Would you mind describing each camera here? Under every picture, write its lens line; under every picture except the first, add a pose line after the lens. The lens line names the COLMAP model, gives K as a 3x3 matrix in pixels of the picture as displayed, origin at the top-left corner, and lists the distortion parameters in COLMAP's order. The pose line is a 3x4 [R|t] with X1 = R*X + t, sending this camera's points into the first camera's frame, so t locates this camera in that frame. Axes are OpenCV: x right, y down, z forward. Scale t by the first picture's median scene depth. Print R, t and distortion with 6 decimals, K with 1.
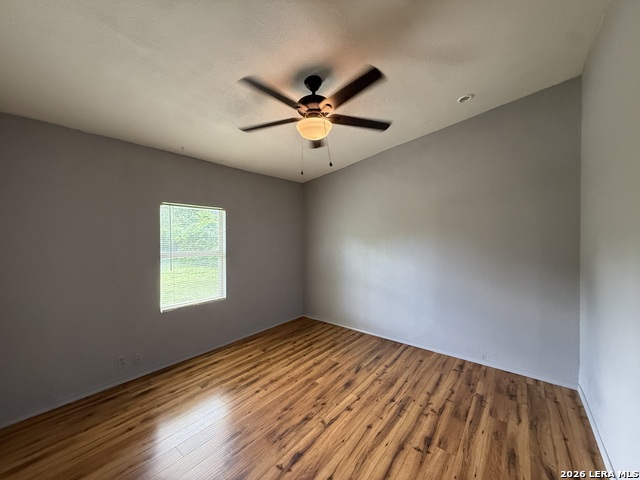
lens RADIAL K [[254.1, 0, 320.3], [0, 254.1, 241.1], [0, 0, 1]] dist [-0.000317, 0.000818]
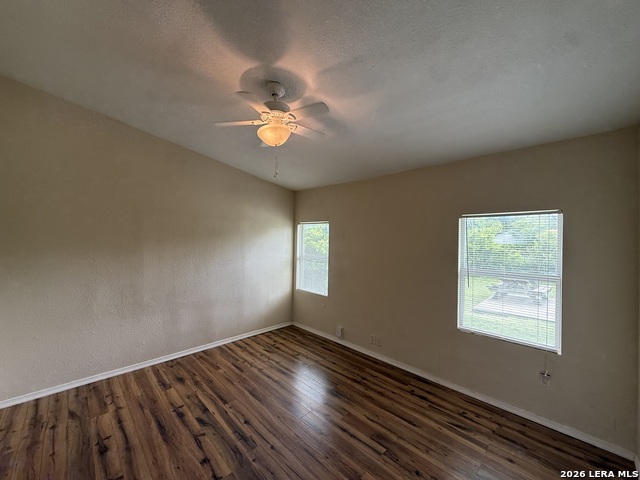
lens RADIAL K [[254.1, 0, 320.4], [0, 254.1, 238.6], [0, 0, 1]] dist [-0.000317, 0.000818]
pose [[-0.122952, -0.018773, -0.992235, 0.736047], [-0.061619, 0.998036, -0.011247, -0.046784], [0.990498, 0.059758, -0.123867, 1.191264]]
